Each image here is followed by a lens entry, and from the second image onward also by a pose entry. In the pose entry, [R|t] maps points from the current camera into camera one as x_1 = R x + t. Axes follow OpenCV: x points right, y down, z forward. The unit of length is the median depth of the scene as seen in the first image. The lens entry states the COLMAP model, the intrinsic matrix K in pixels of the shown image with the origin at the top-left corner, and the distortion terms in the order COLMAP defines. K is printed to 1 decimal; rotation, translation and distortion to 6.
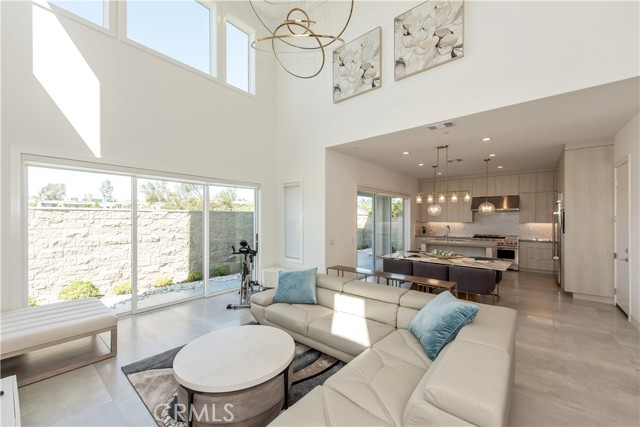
lens RADIAL K [[254.8, 0, 317.6], [0, 254.8, 218.7], [0, 0, 1]] dist [0.009498, -0.003122]
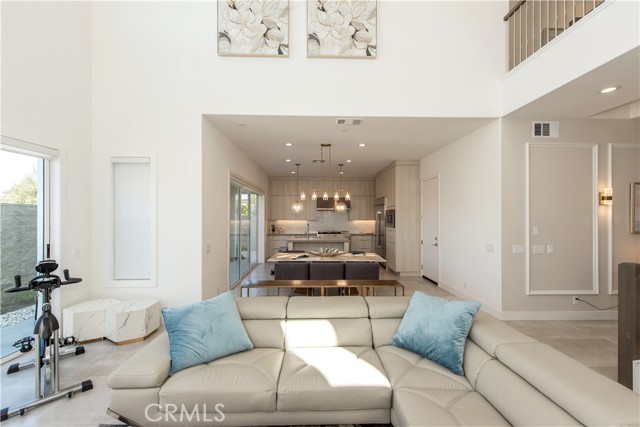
lens RADIAL K [[254.8, 0, 319.0], [0, 254.8, 217.8], [0, 0, 1]] dist [0.009498, -0.003122]
pose [[0.746074, 0.000104, 0.665863, -0.207451], [-0.000704, 1.000000, 0.000632, 0.005195], [-0.665863, -0.000940, 0.746073, 0.278639]]
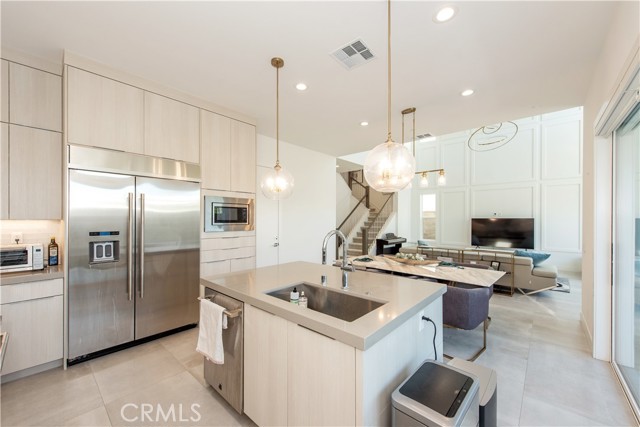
lens RADIAL K [[254.8, 0, 324.2], [0, 254.8, 217.8], [0, 0, 1]] dist [0.009498, -0.003122]
pose [[-0.999919, -0.002457, 0.012517, 0.738174], [-0.002449, 0.999997, 0.000730, 0.017967], [-0.012519, 0.000700, -0.999921, 1.779625]]
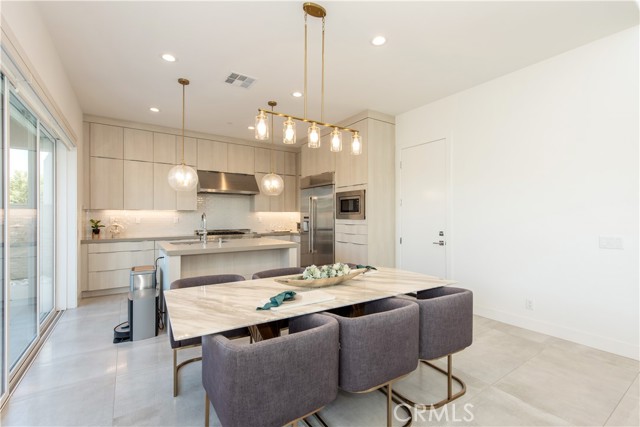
lens RADIAL K [[285.9, 0, 316.1], [0, 285.9, 217.4], [0, 0, 1]] dist [0.012891, -0.000405]
pose [[0.275487, -0.001719, 0.961303, 0.045758], [0.001804, 0.999998, 0.001272, 0.049168], [-0.961303, 0.001384, 0.275489, 0.900266]]
